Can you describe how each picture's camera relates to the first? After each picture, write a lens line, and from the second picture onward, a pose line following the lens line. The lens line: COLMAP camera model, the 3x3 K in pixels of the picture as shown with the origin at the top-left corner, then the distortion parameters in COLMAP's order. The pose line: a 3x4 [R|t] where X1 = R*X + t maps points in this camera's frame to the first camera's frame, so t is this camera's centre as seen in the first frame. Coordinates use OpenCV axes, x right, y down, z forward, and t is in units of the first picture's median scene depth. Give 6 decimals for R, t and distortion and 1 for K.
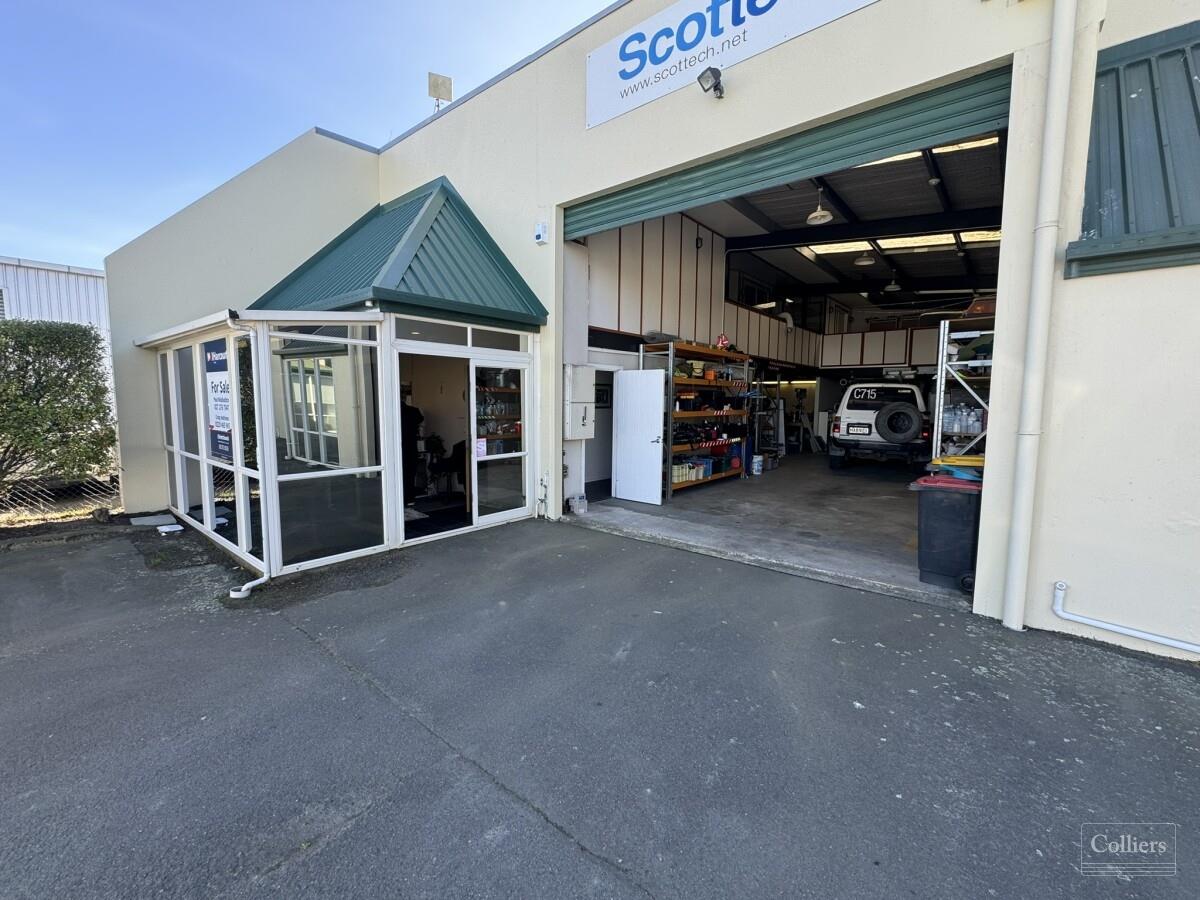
lens RADIAL K [[503.0, 0, 600.0], [0, 503.0, 450.0], [0, 0, 1]] dist [-0.000786, 0.000013]
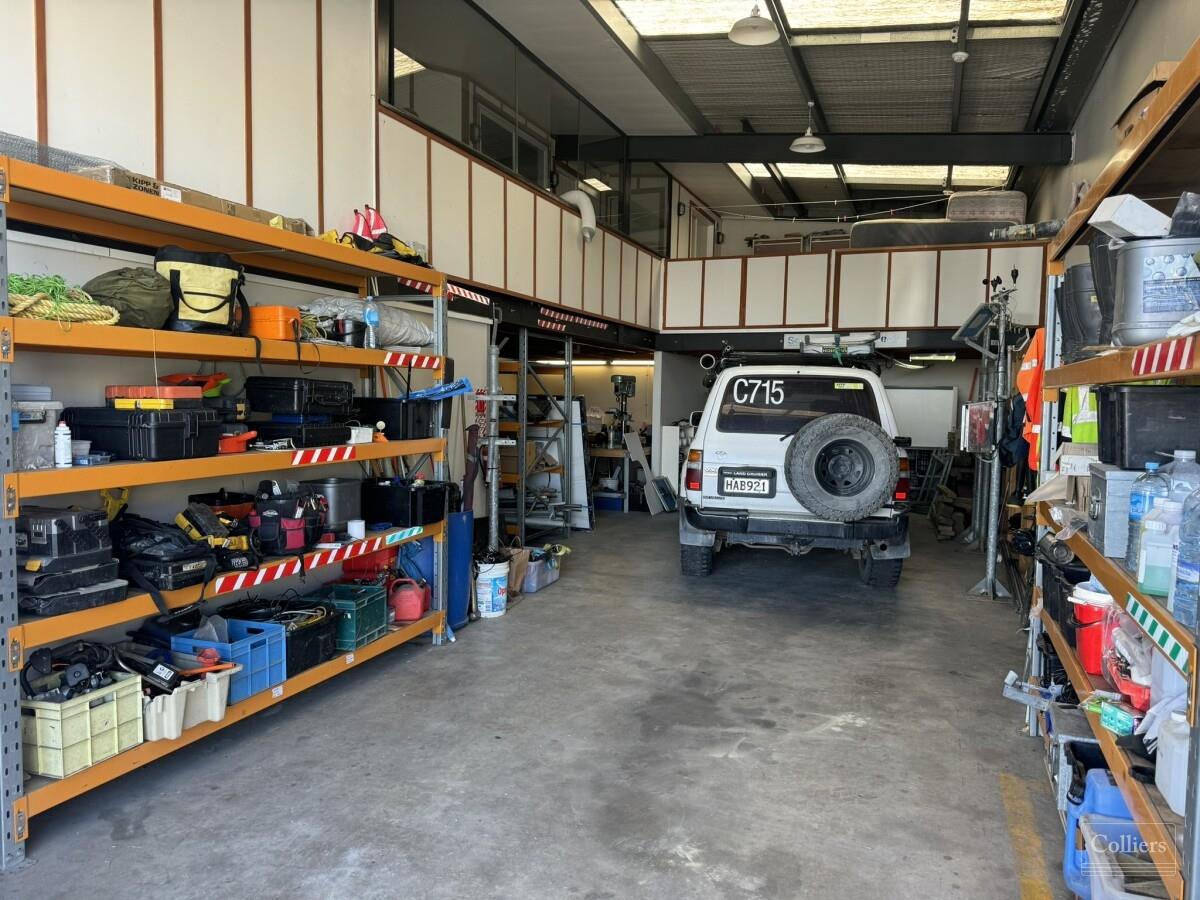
lens RADIAL K [[840.0, 0, 600.0], [0, 840.0, 450.0], [0, 0, 1]] dist [0.122957, -0.000952]
pose [[0.949241, -0.013938, 0.314239, 0.201725], [0.022884, 0.999431, -0.024799, -0.052491], [-0.313715, 0.030731, 0.949020, 0.414233]]
